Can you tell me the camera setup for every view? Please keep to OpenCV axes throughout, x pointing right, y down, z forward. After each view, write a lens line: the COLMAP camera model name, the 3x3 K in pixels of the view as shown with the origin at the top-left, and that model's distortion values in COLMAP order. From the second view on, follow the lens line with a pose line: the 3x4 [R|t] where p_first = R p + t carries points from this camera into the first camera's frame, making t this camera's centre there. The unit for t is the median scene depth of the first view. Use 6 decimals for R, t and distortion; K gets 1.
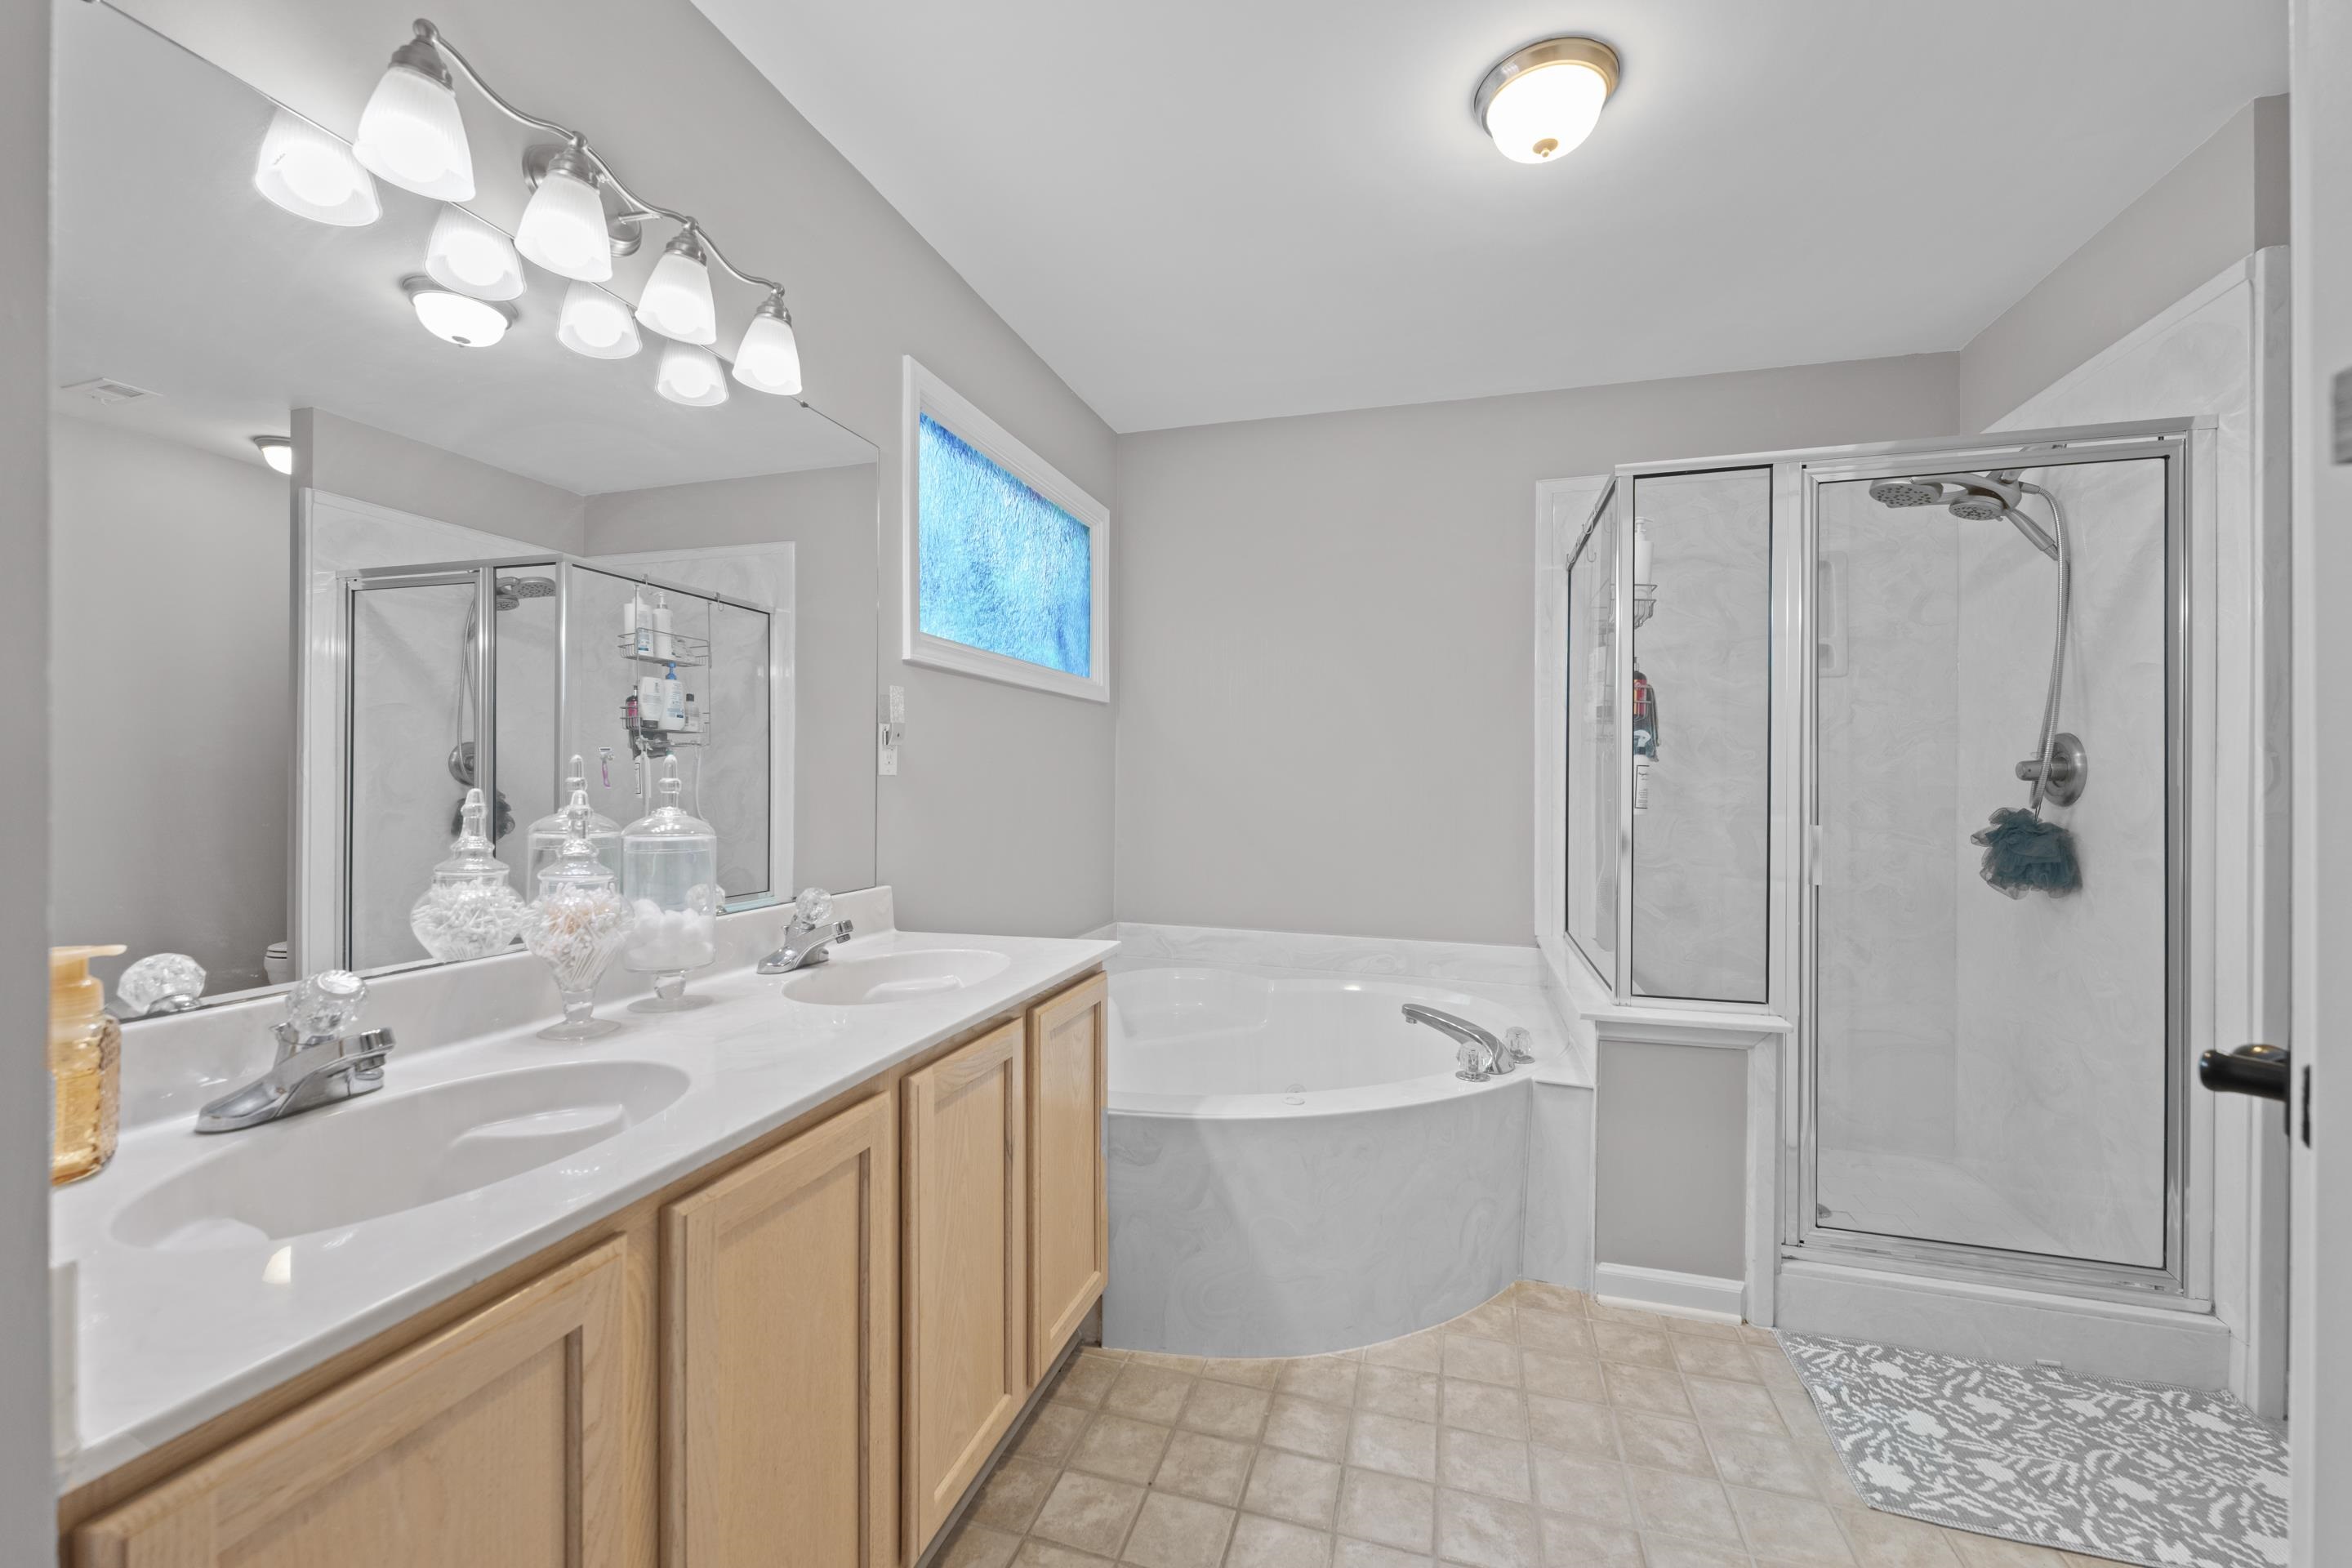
lens RADIAL K [[942.3, 0, 1169.2], [0, 942.3, 774.3], [0, 0, 1]] dist [-0.001792, -0.000394]
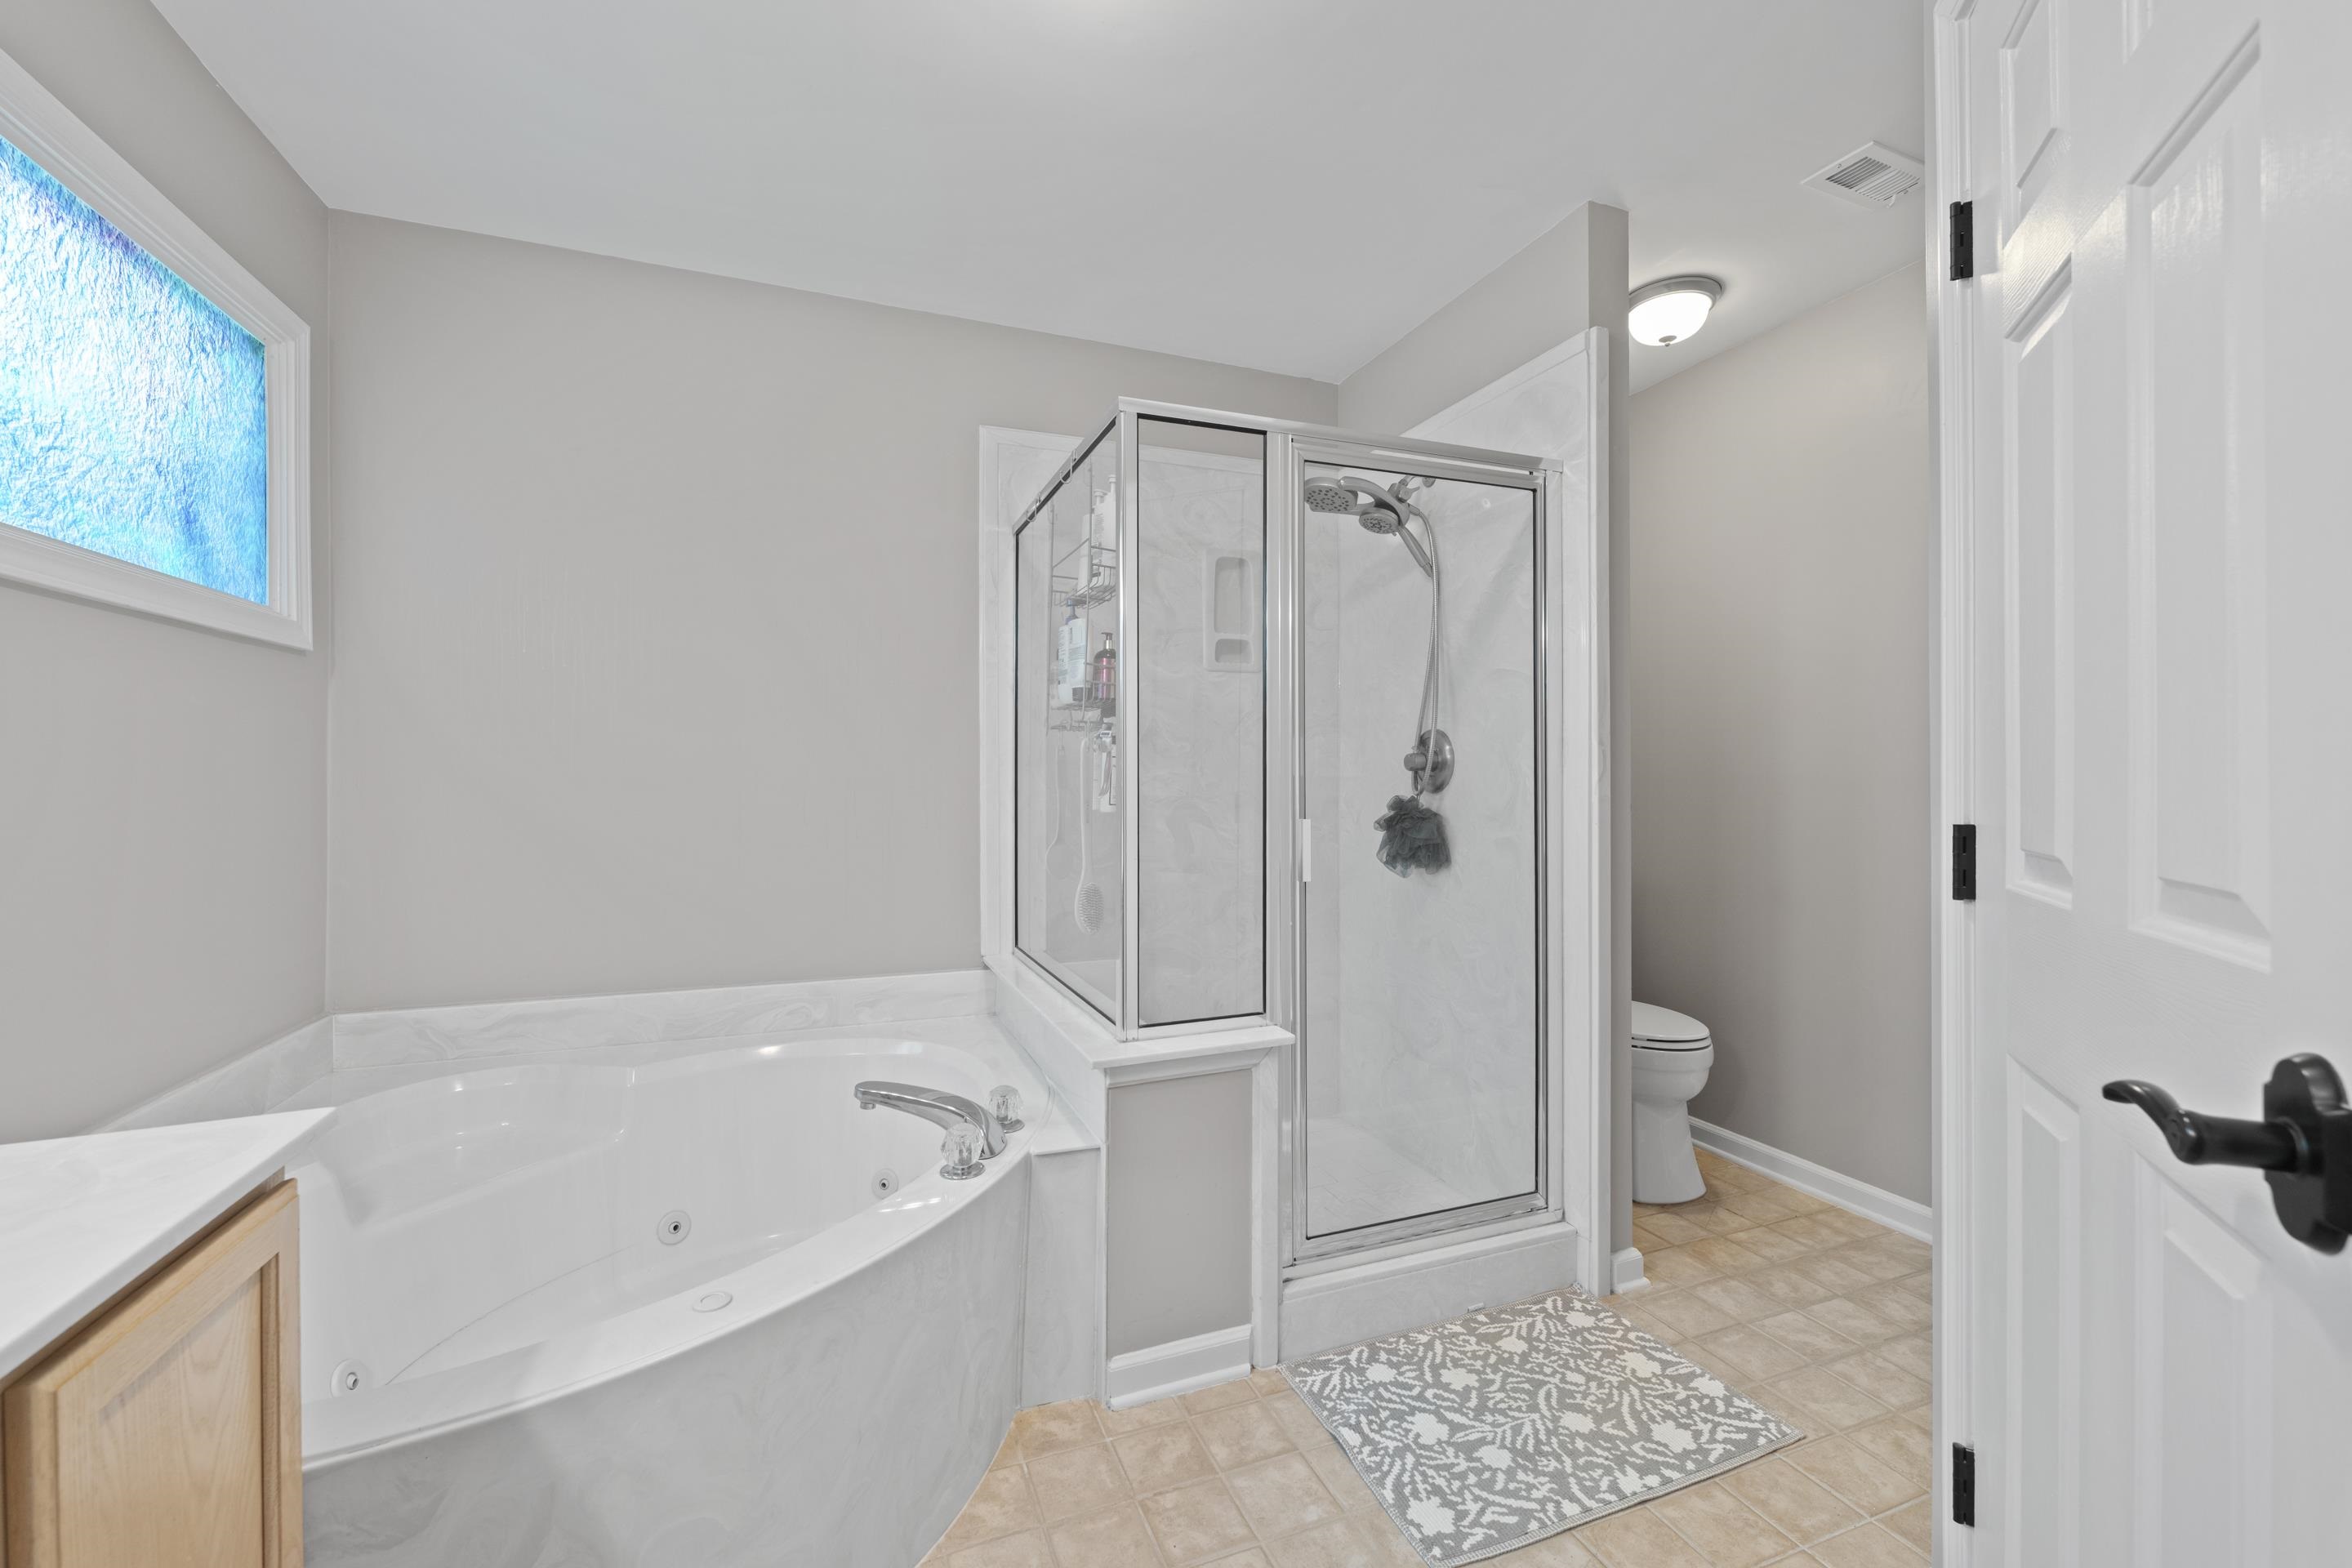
lens RADIAL K [[942.3, 0, 1169.2], [0, 942.3, 774.3], [0, 0, 1]] dist [-0.001792, -0.000394]
pose [[0.786452, -0.007786, 0.617603, -0.008945], [0.004989, 0.999968, 0.006253, 0.002144], [-0.617631, -0.001836, 0.786466, 0.326118]]
